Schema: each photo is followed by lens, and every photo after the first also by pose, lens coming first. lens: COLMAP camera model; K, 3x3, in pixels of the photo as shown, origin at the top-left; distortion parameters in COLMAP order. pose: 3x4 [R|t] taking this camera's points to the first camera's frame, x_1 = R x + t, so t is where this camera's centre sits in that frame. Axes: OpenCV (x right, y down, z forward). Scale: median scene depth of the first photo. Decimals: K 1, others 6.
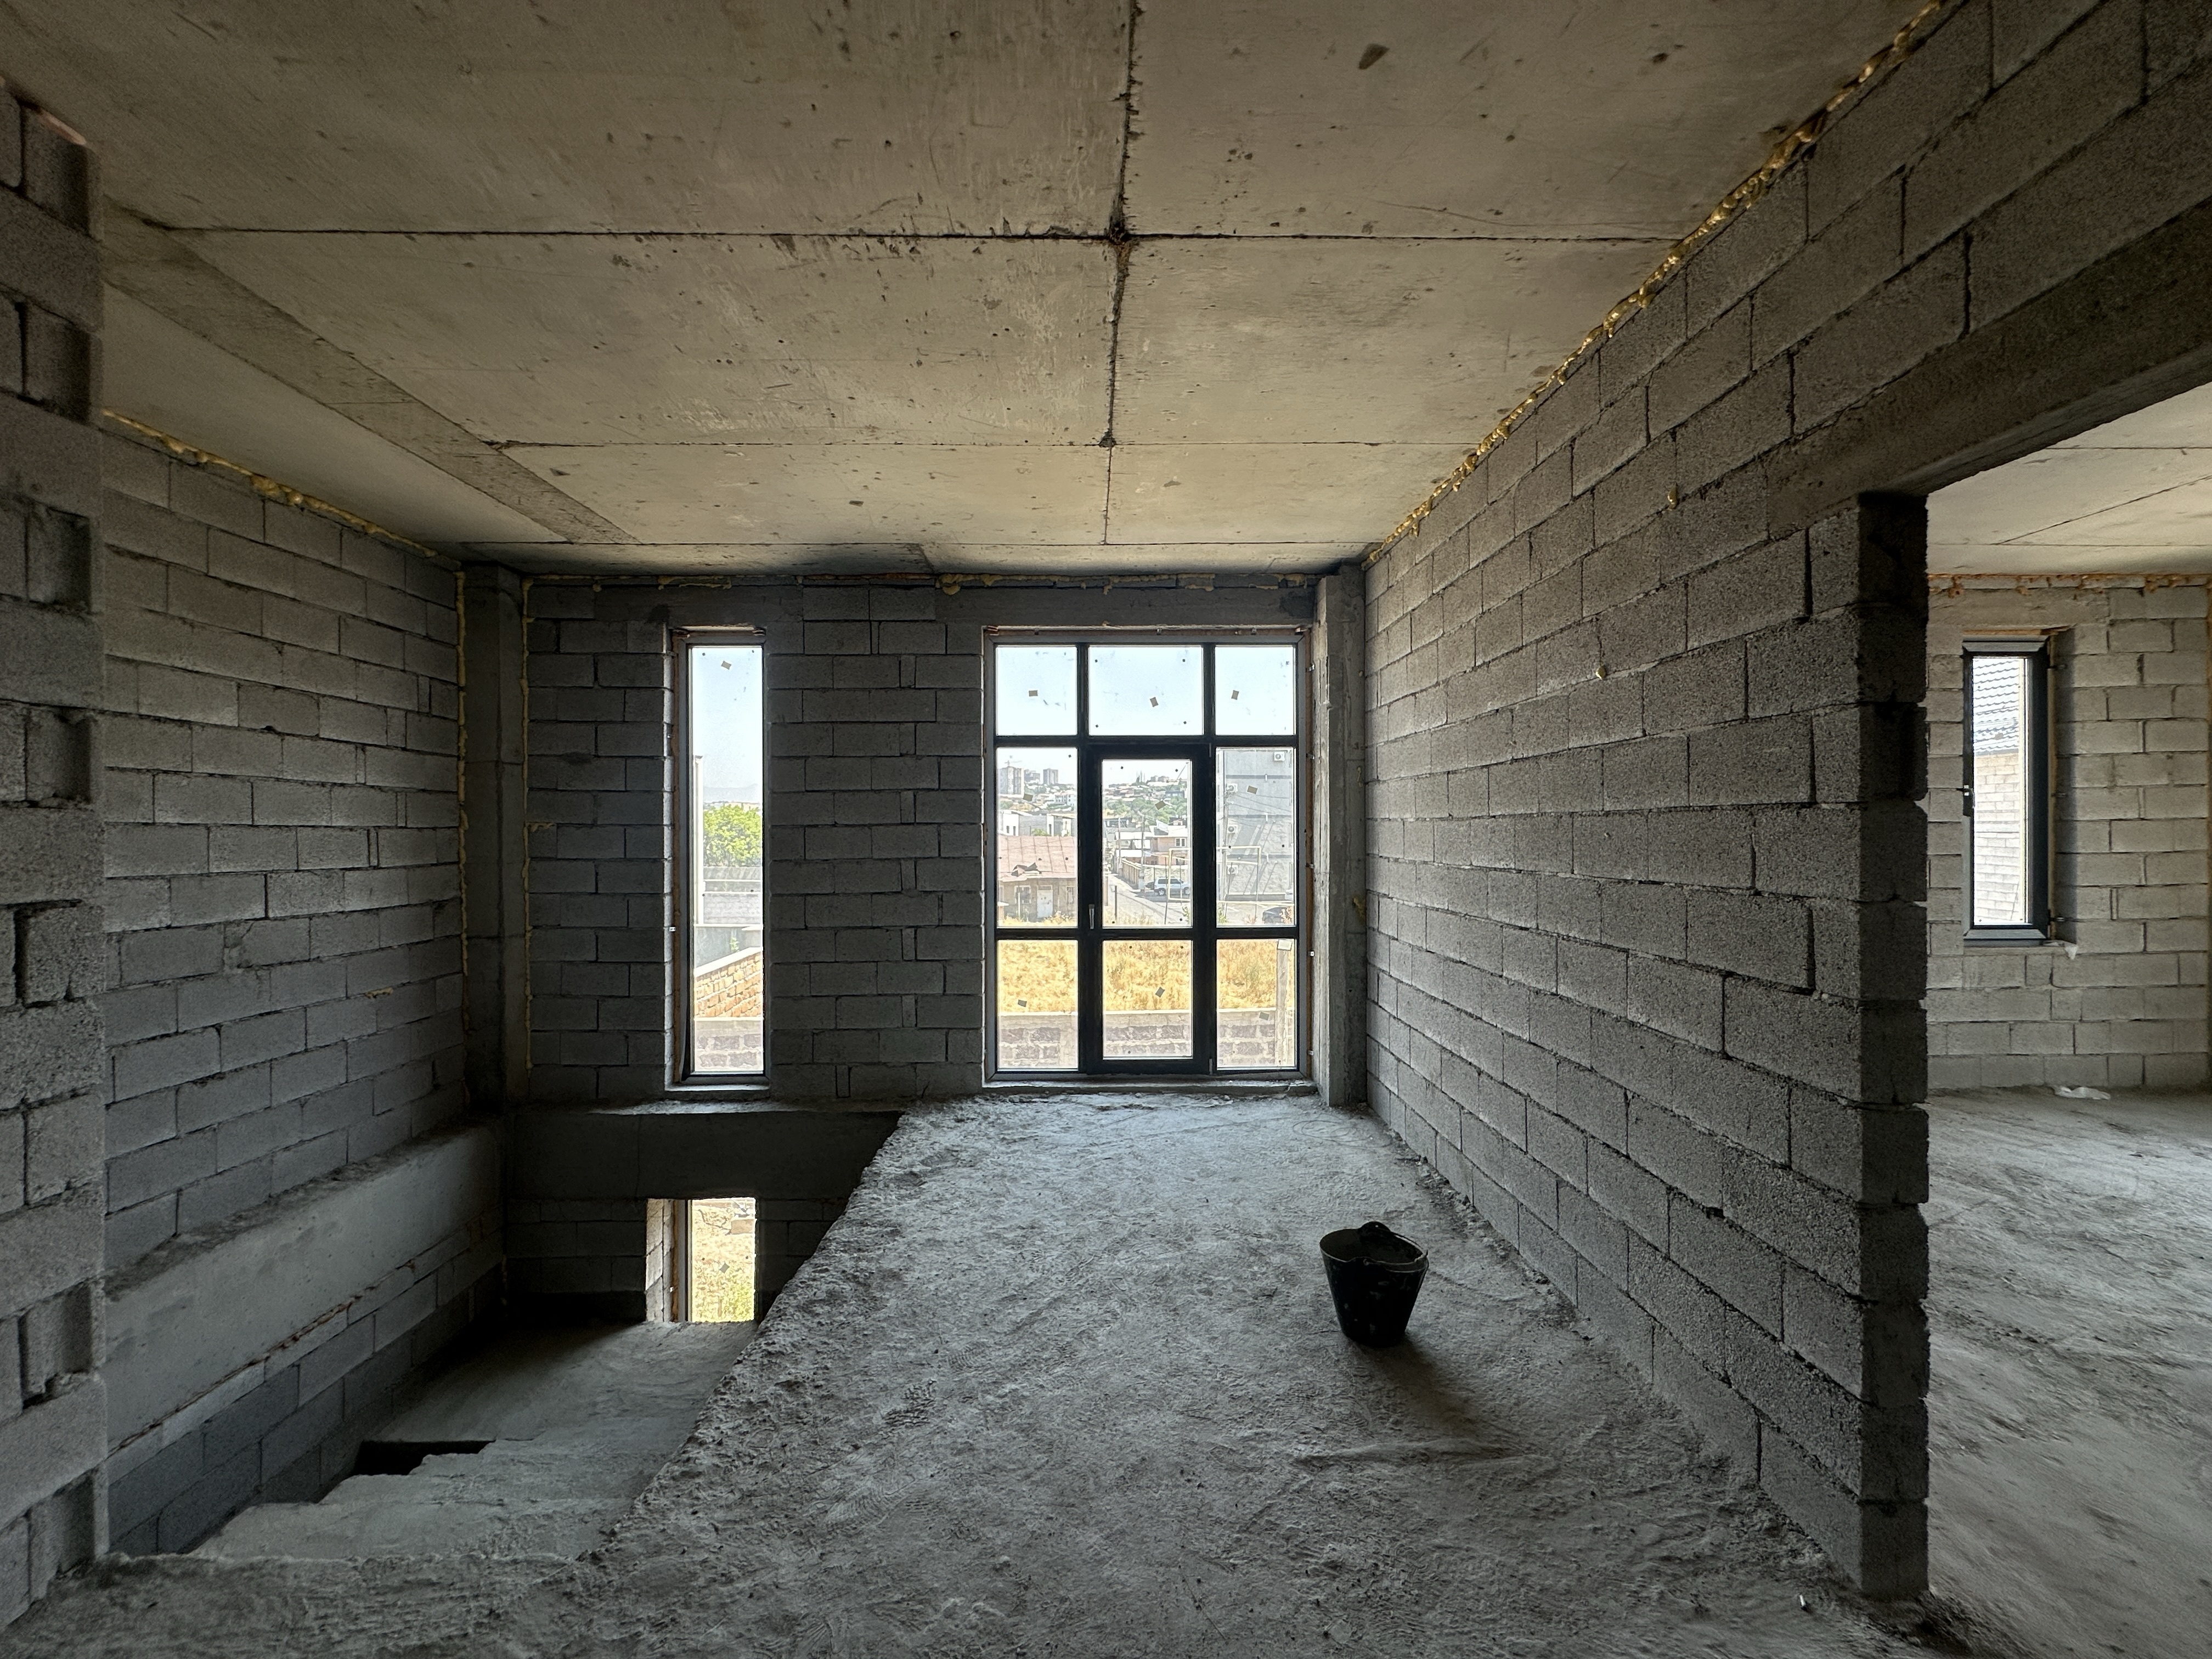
lens RADIAL K [[880.8, 0, 1108.1], [0, 880.8, 831.9], [0, 0, 1]] dist [-0.001496, 0.000160]
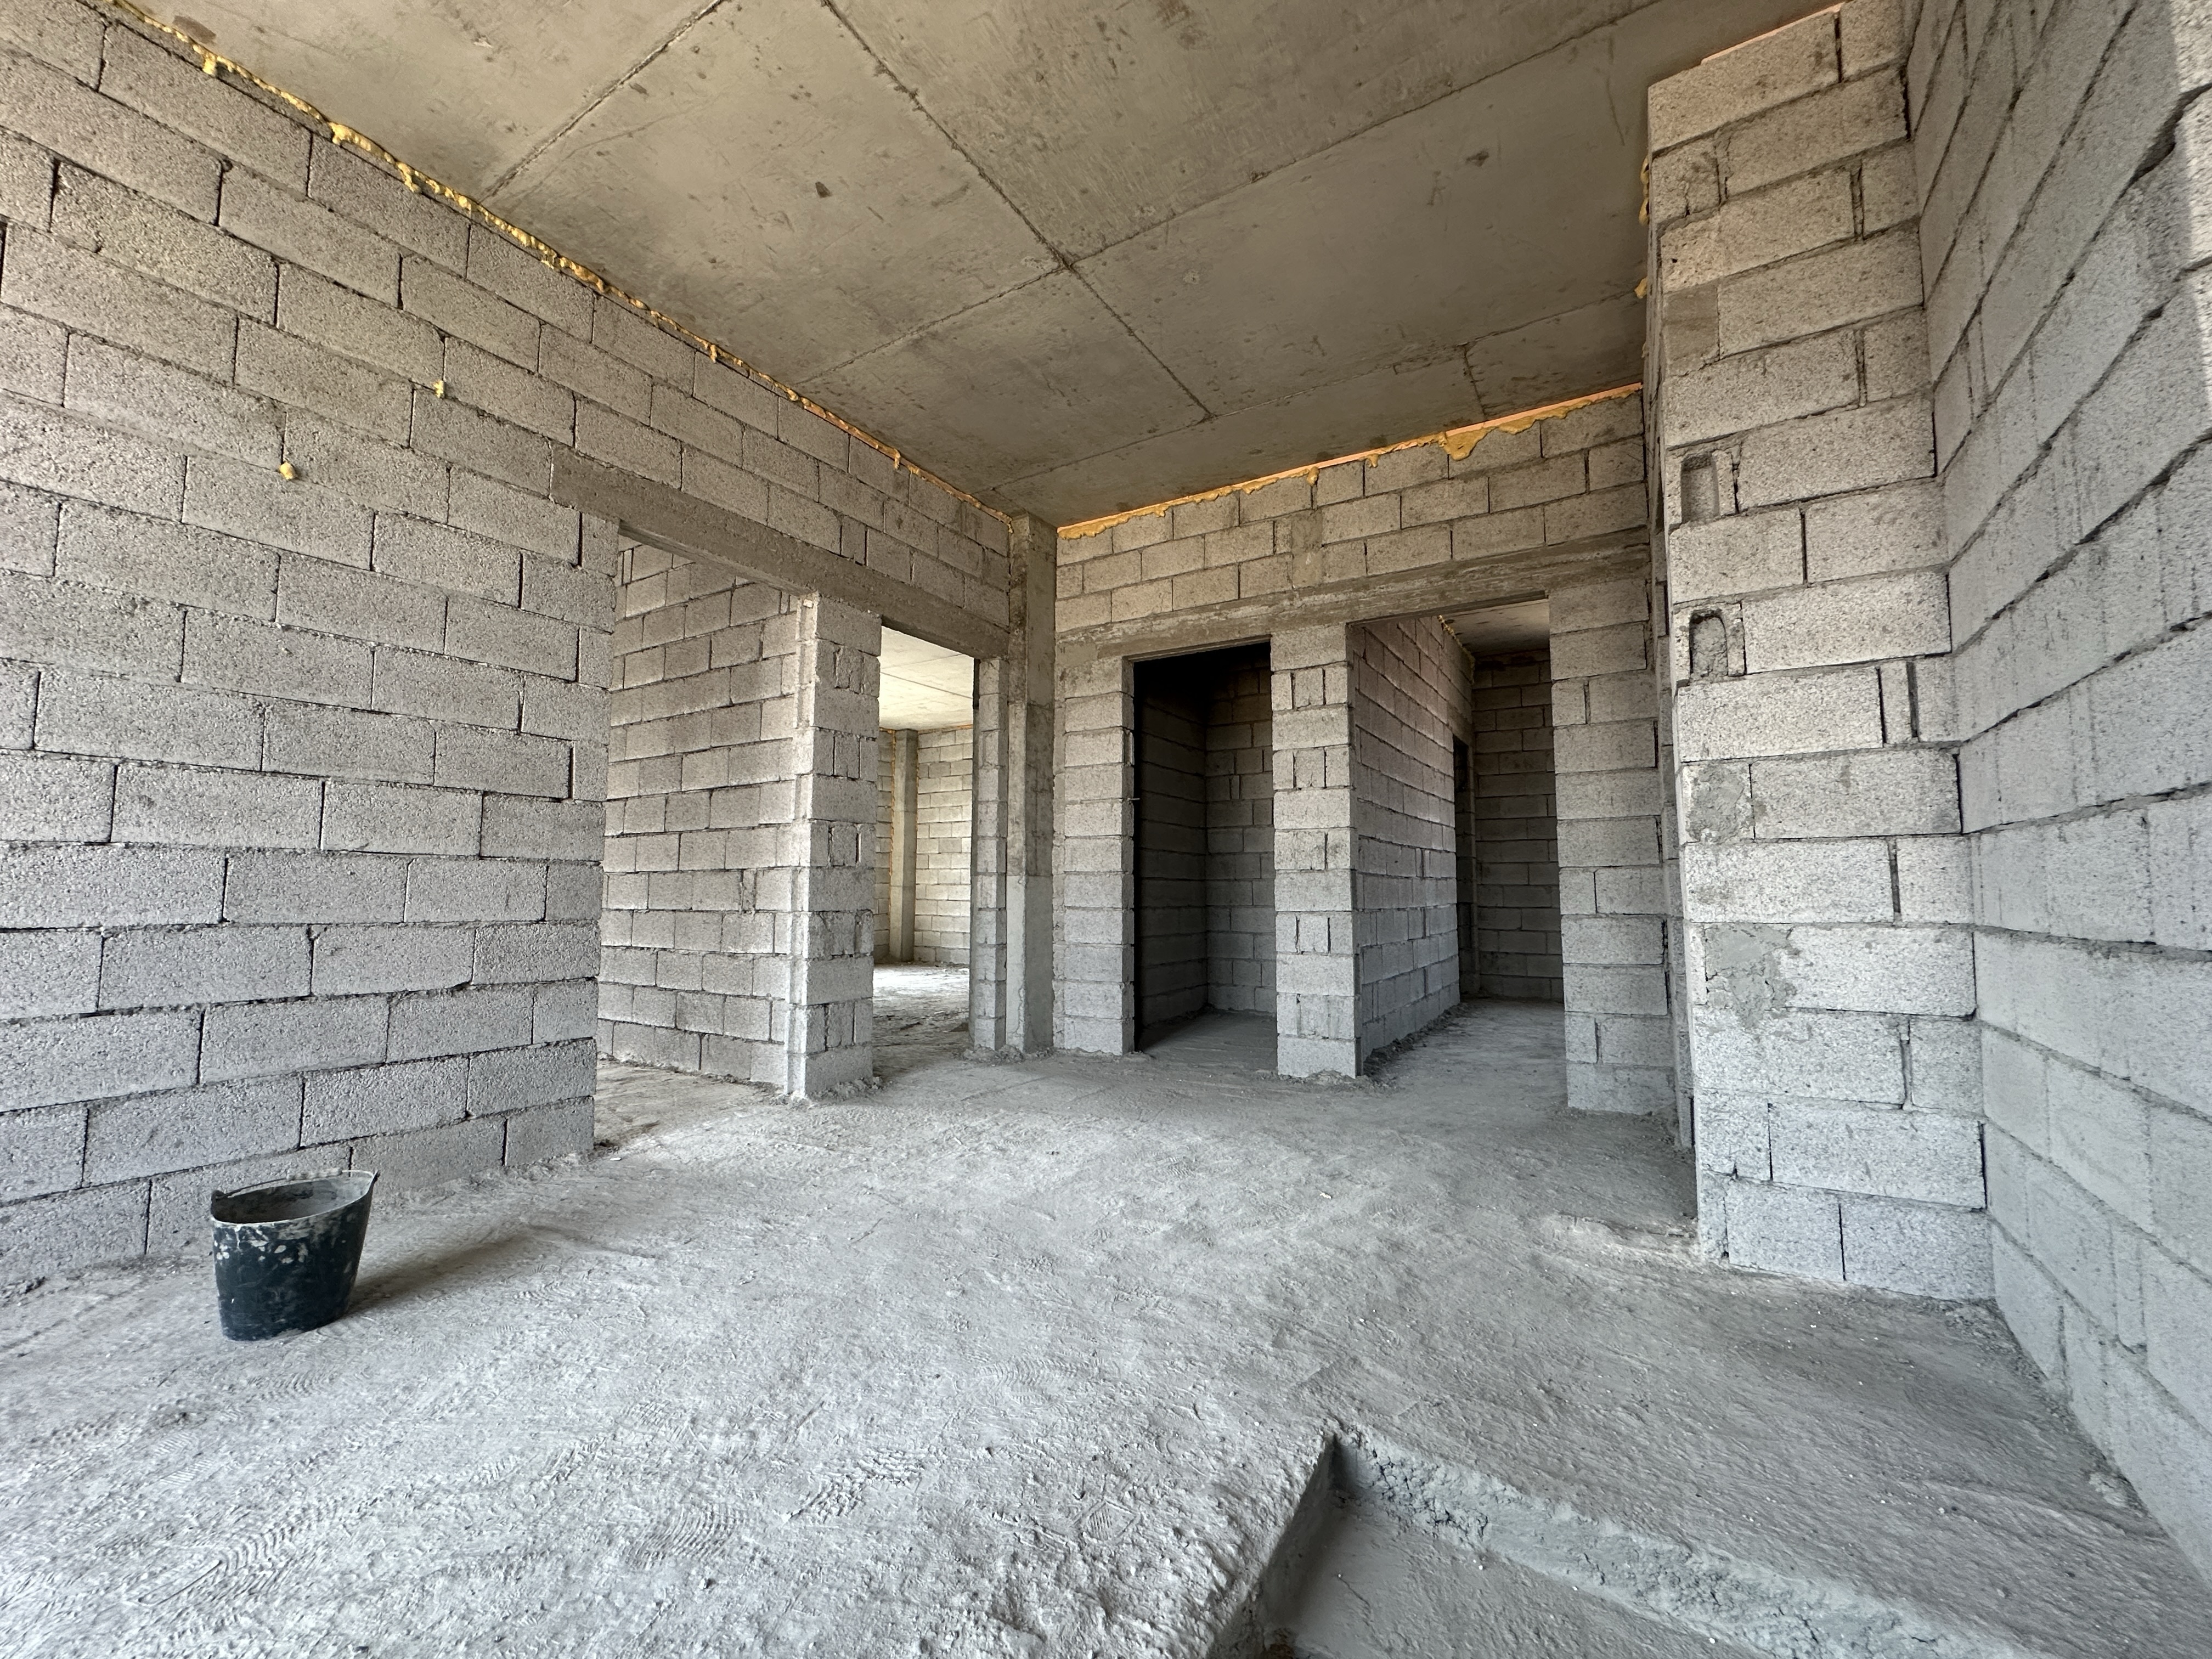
lens RADIAL K [[880.8, 0, 1106.8], [0, 880.8, 833.8], [0, 0, 1]] dist [-0.001496, 0.000160]
pose [[-0.841941, 0.043013, 0.537852, -0.552655], [0.004256, 0.997316, -0.073095, 0.234579], [-0.539553, -0.059252, -0.839864, 1.166730]]
